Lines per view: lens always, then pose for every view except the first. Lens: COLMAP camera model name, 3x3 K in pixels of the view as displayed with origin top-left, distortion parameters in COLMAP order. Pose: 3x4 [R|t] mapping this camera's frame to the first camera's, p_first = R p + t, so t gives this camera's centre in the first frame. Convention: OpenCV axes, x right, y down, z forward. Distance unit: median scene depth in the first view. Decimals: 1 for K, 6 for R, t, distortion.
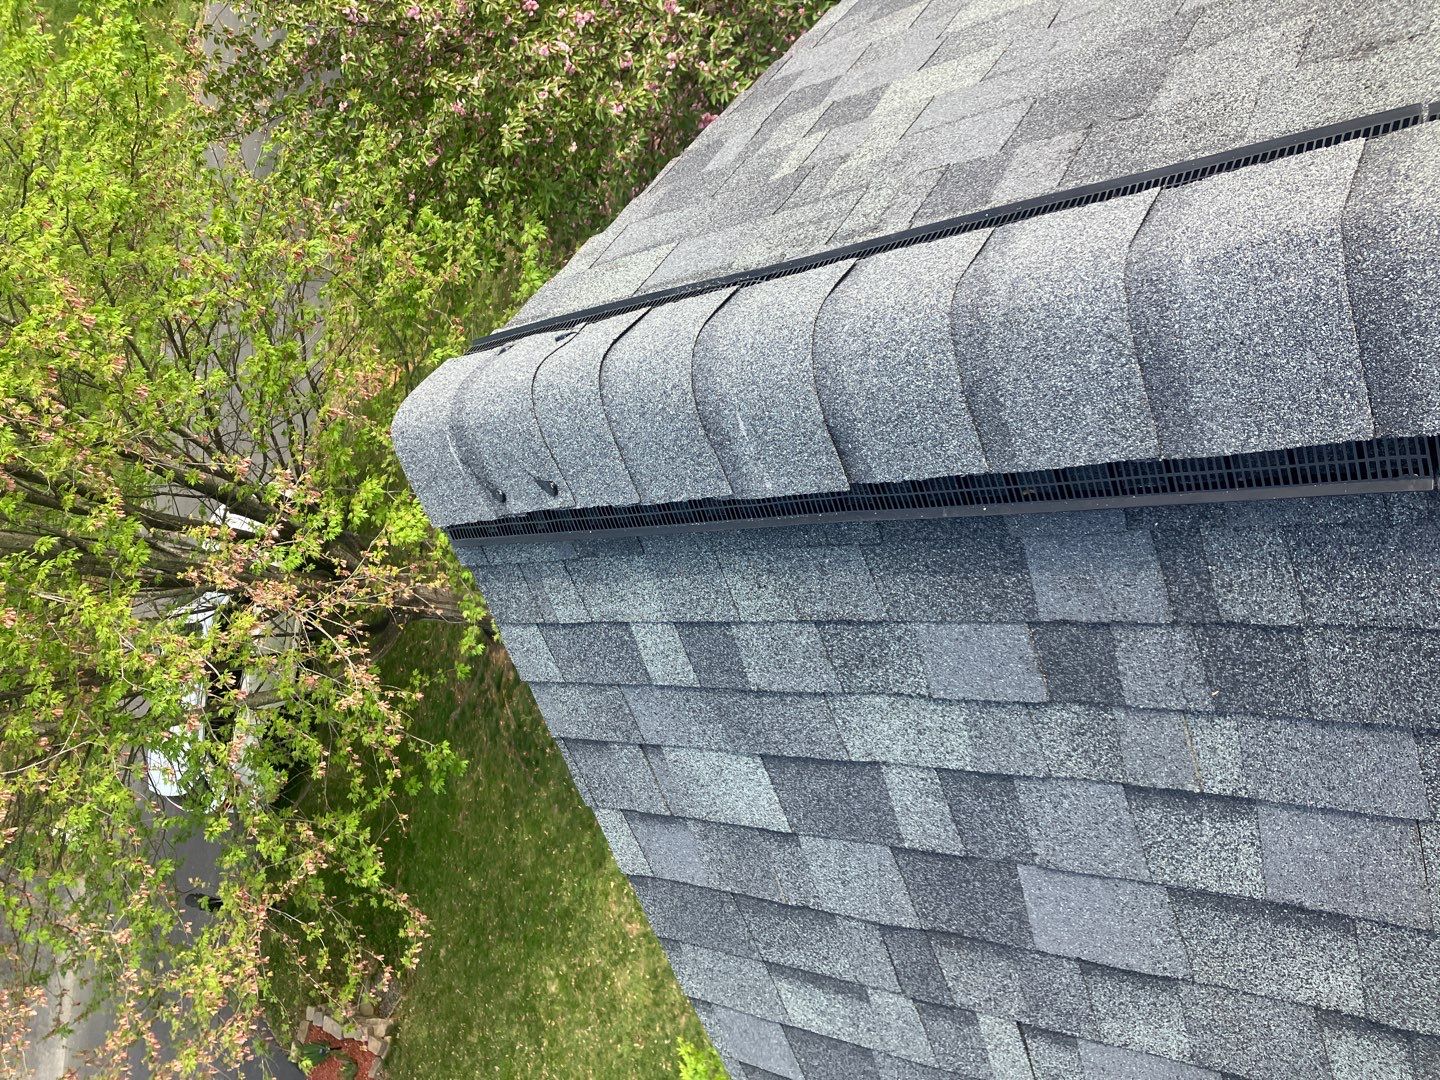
lens RADIAL K [[1183.3, 0, 718.9], [0, 1183.3, 503.8], [0, 0, 1]] dist [-0.029003, 0.081821]
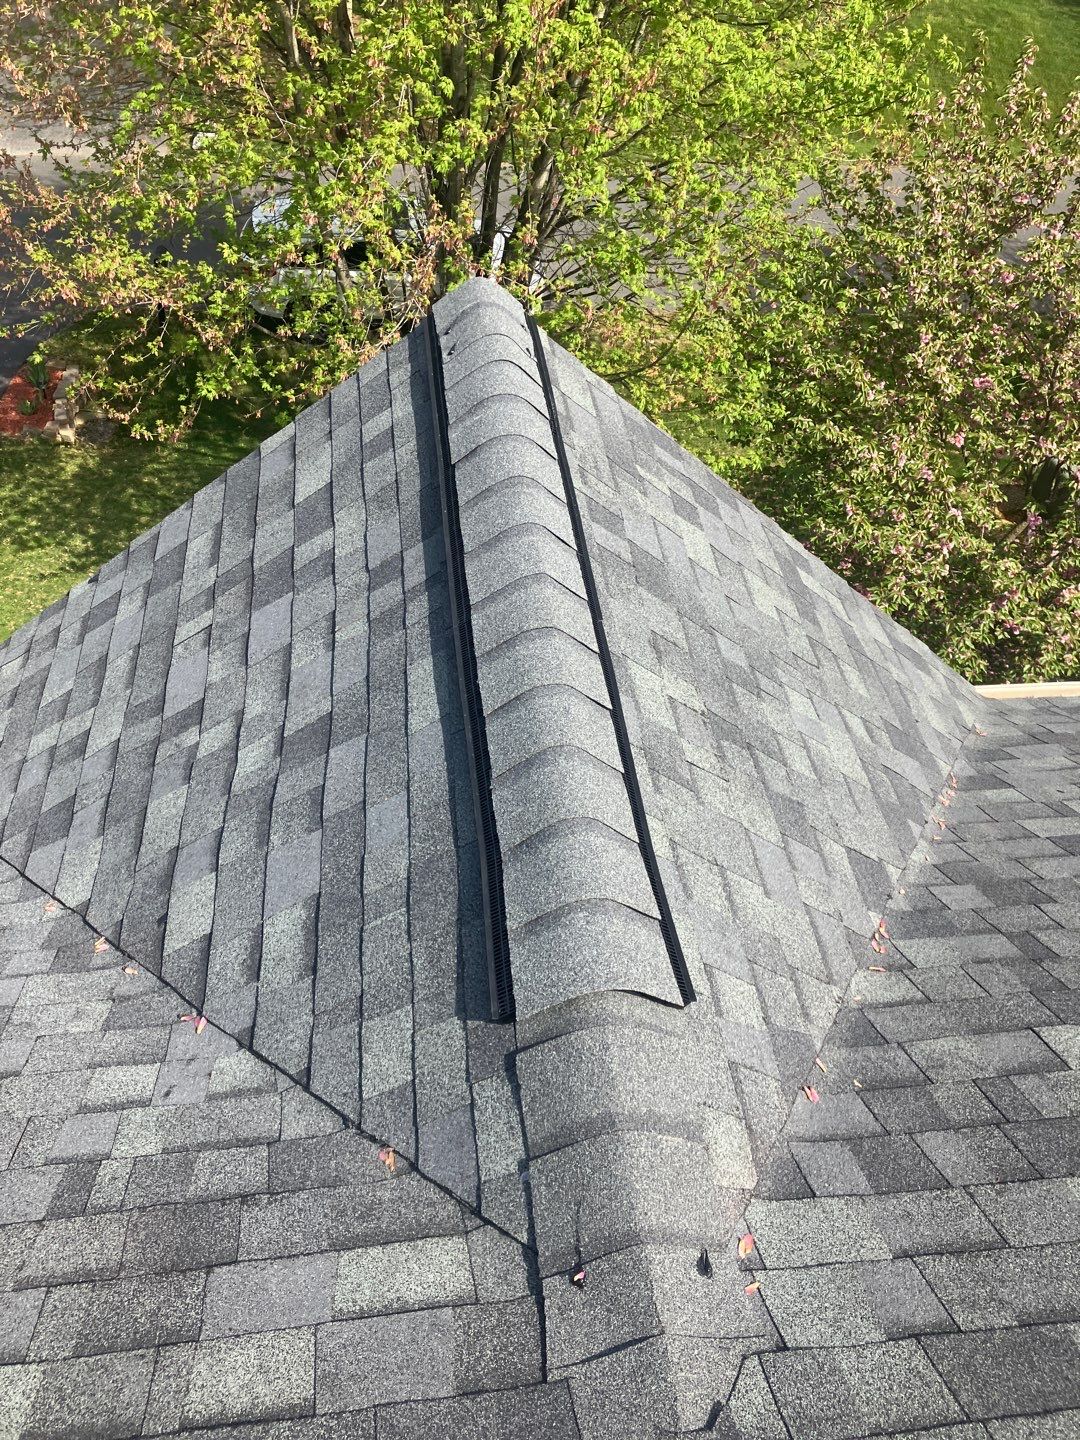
lens RADIAL K [[1133.8, 0, 540.0], [0, 1133.8, 720.0], [0, 0, 1]] dist [0.030302, -0.055135]
pose [[0.108074, 0.994142, -0.001202, 0.404210], [-0.993561, 0.108053, 0.034075, -0.130716], [0.034005, -0.002488, 0.999419, -0.752821]]
